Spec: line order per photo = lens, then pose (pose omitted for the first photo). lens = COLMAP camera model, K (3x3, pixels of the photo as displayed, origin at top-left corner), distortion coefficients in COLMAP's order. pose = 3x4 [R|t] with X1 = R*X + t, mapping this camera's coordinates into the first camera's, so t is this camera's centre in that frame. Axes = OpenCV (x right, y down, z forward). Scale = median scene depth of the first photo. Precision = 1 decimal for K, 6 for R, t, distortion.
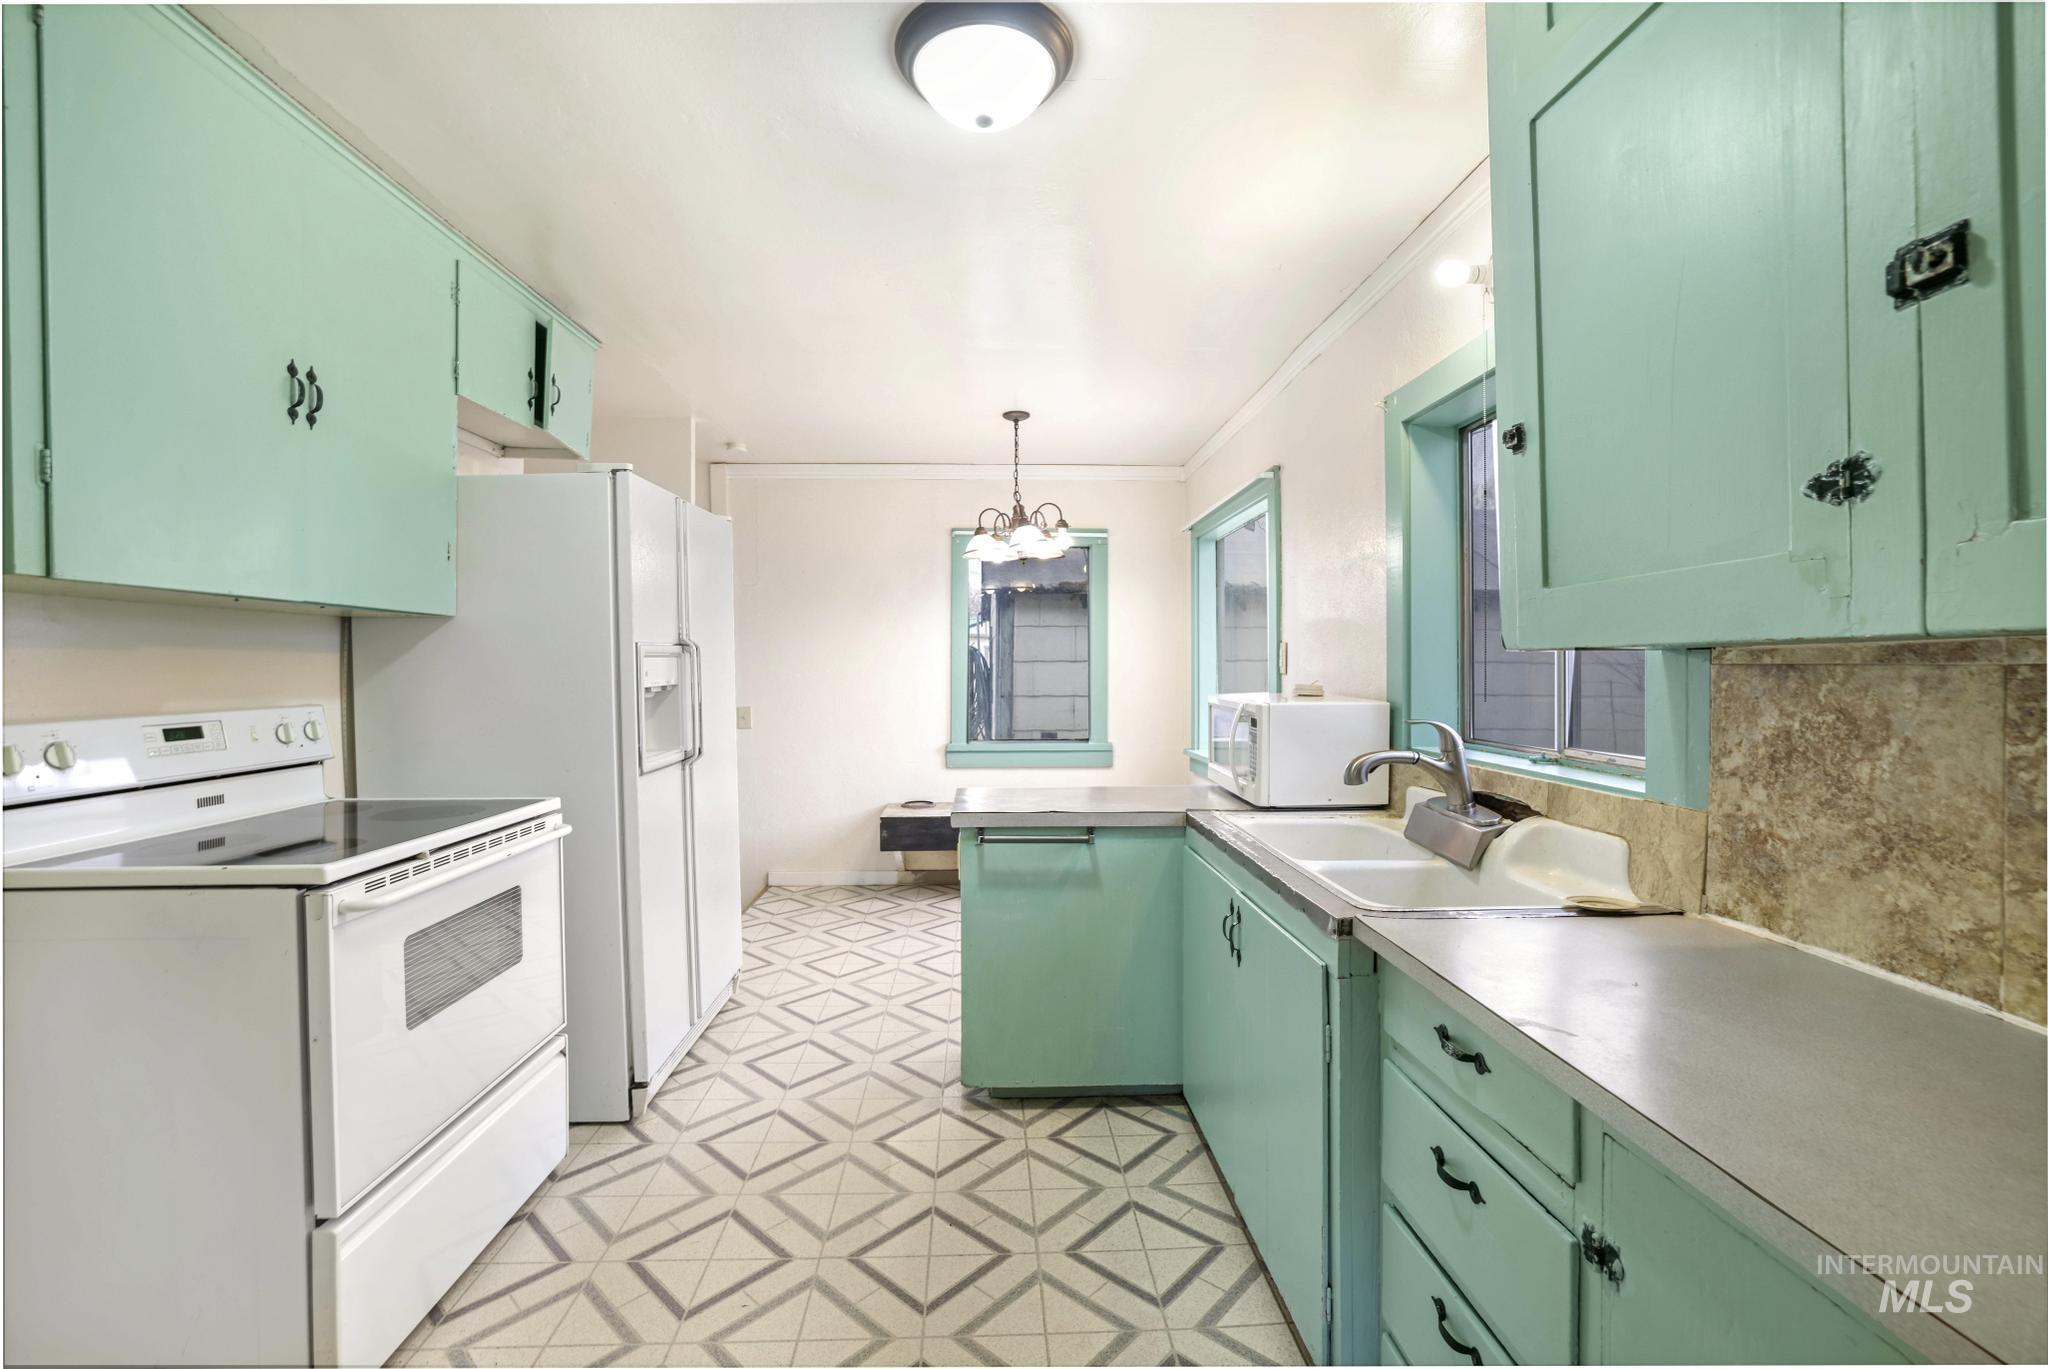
lens RADIAL K [[880.0, 0, 1020.0], [0, 880.0, 677.1], [0, 0, 1]] dist [-0.042683, 0.014293]
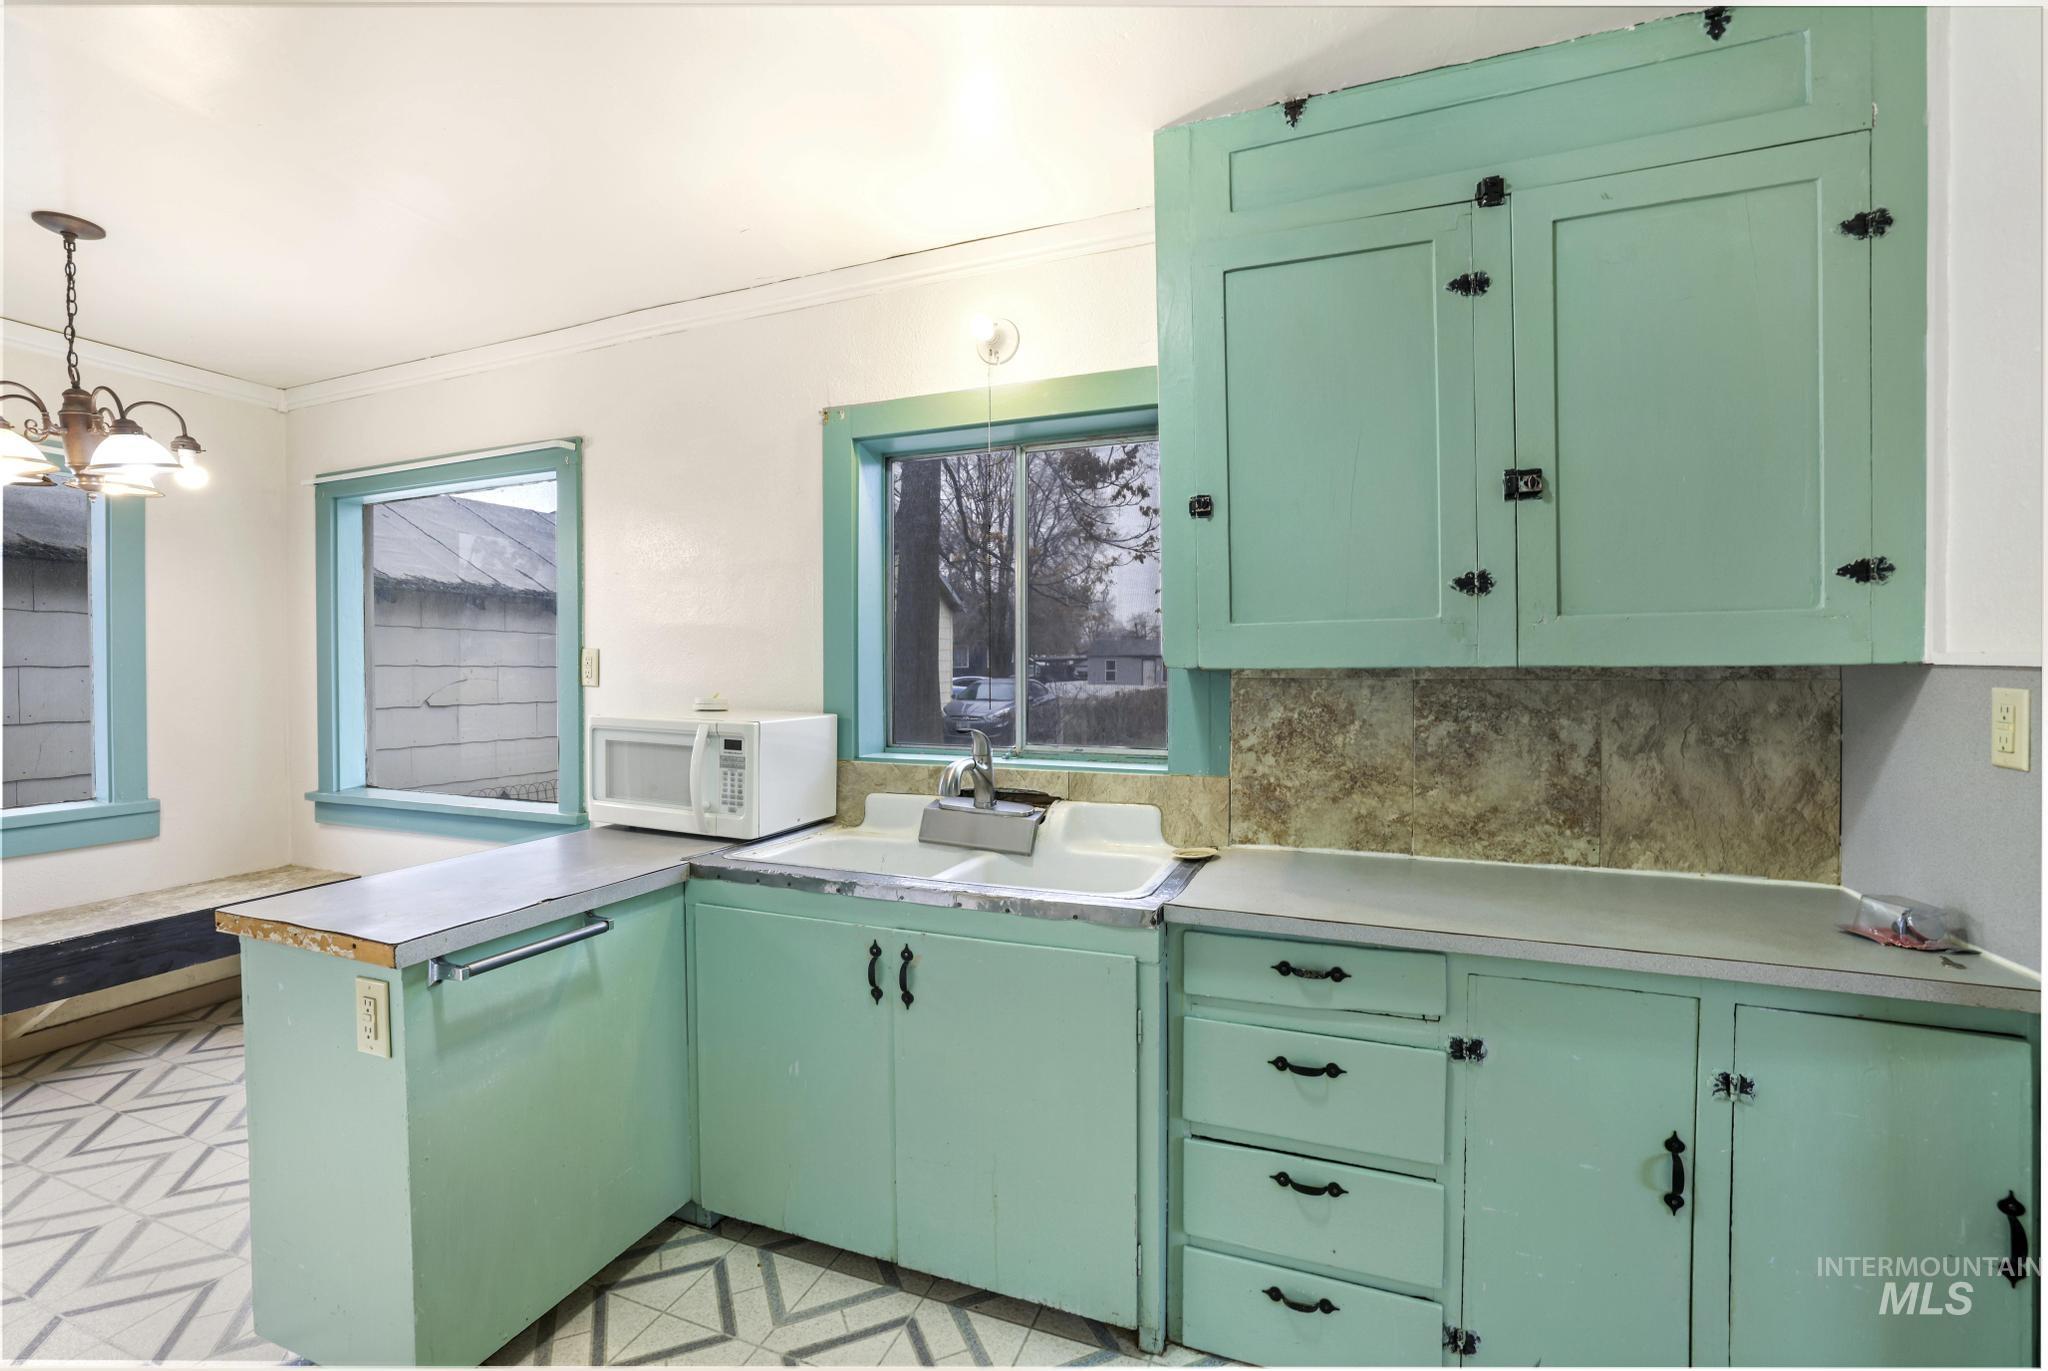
lens RADIAL K [[880.0, 0, 1021.1], [0, 880.0, 679.0], [0, 0, 1]] dist [-0.042683, 0.014293]
pose [[0.411507, -0.013073, 0.911313, -0.488875], [0.013186, 0.999878, 0.008389, -0.020379], [-0.911311, 0.008564, 0.411629, 0.465469]]
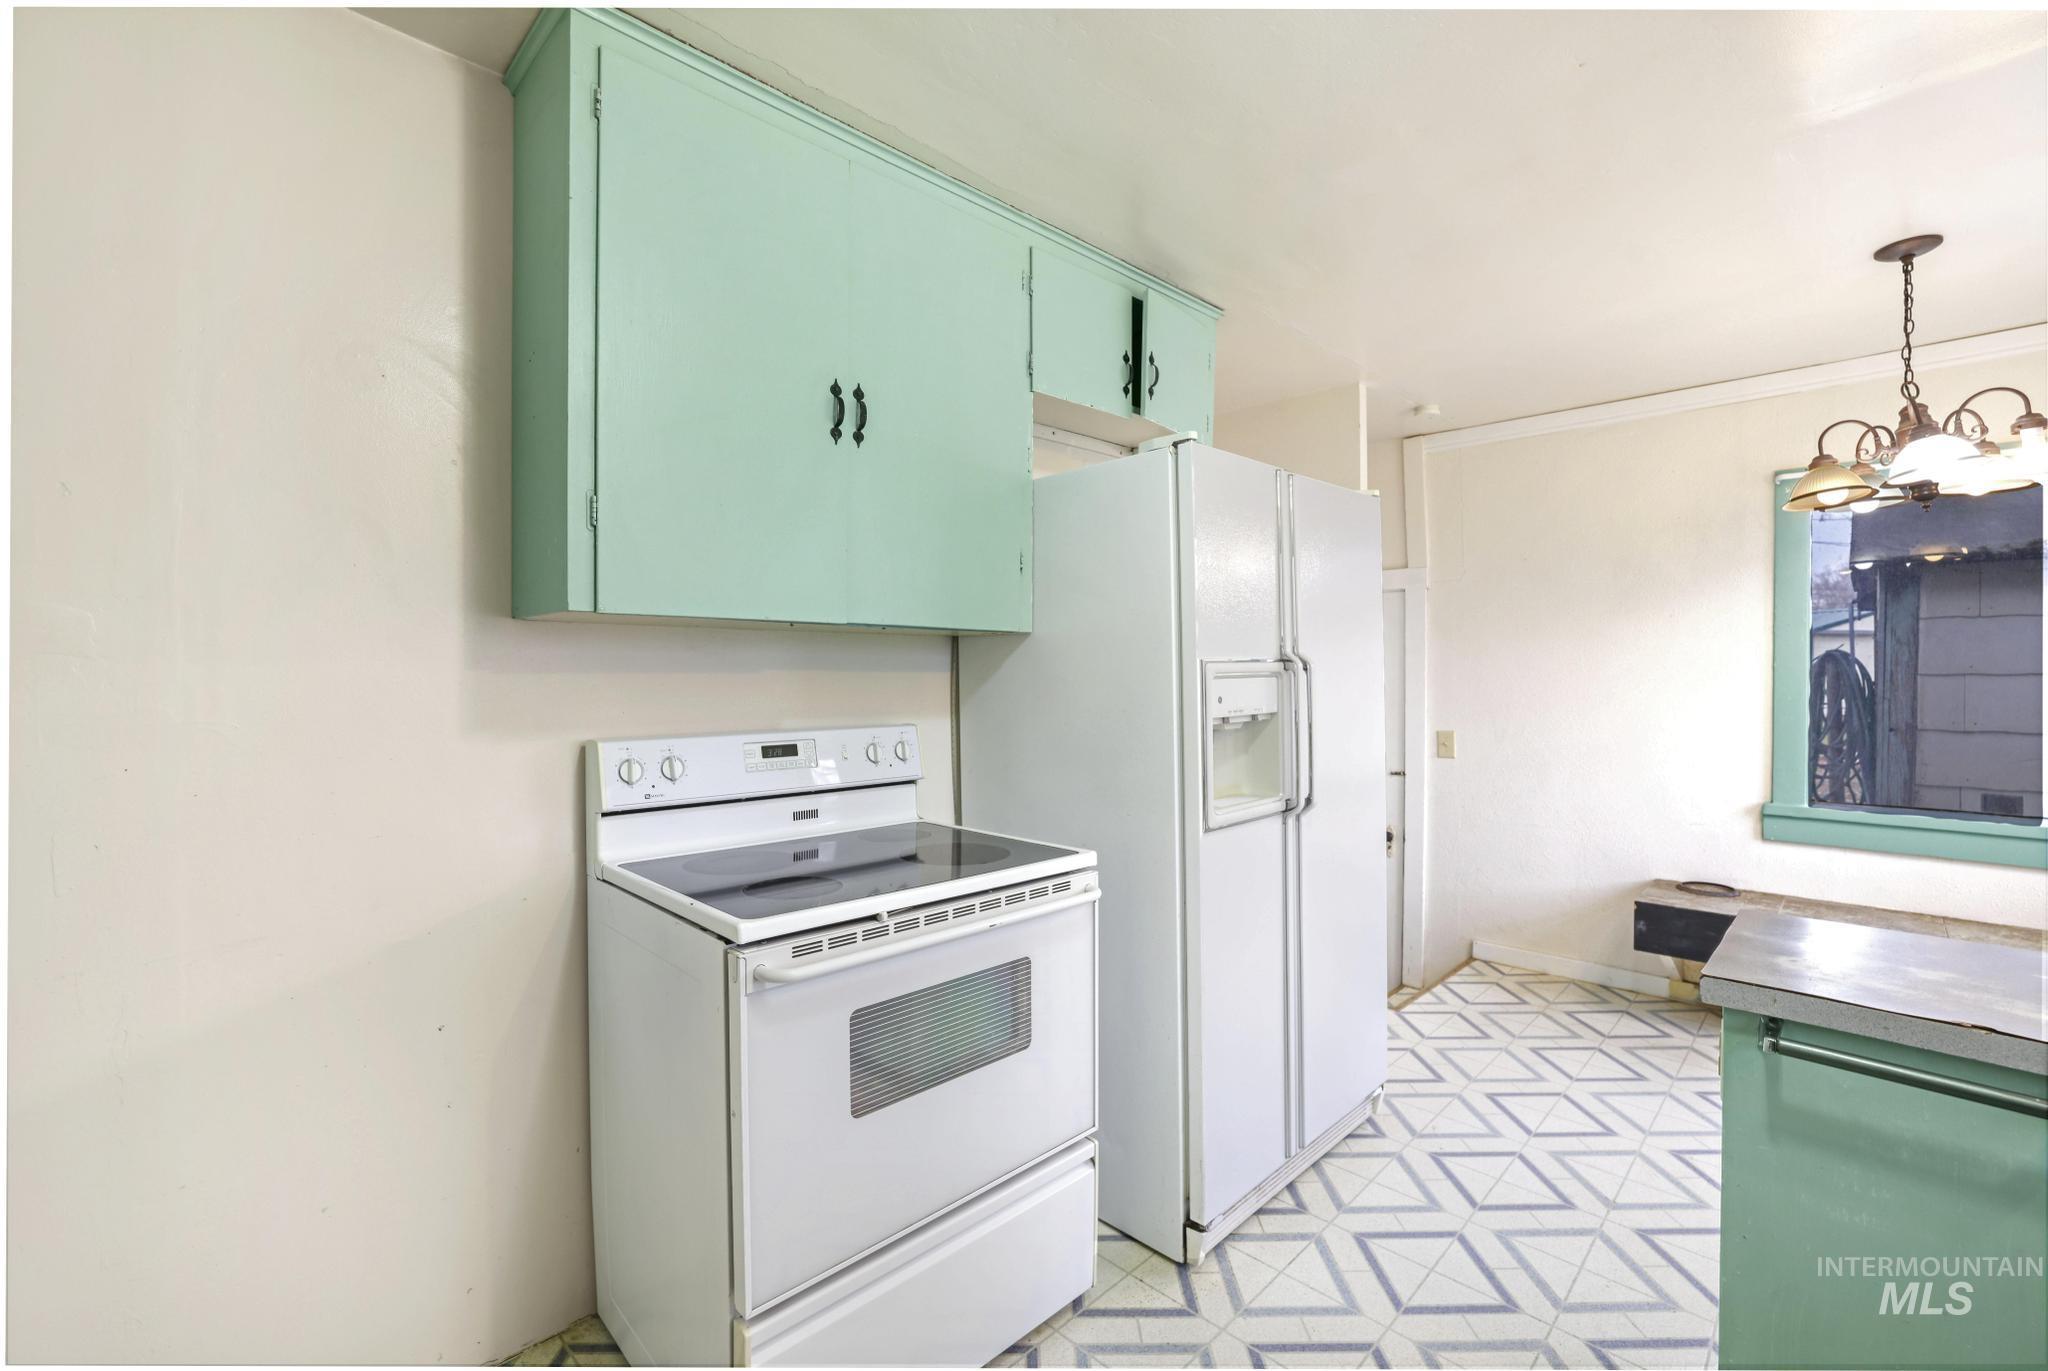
lens RADIAL K [[880.0, 0, 1013.0], [0, 880.0, 674.5], [0, 0, 1]] dist [-0.042683, 0.014293]
pose [[0.673909, 0.005440, -0.738795, 0.027940], [-0.012636, 0.999912, -0.004163, -0.024248], [0.738707, 0.012141, 0.673918, 0.395428]]
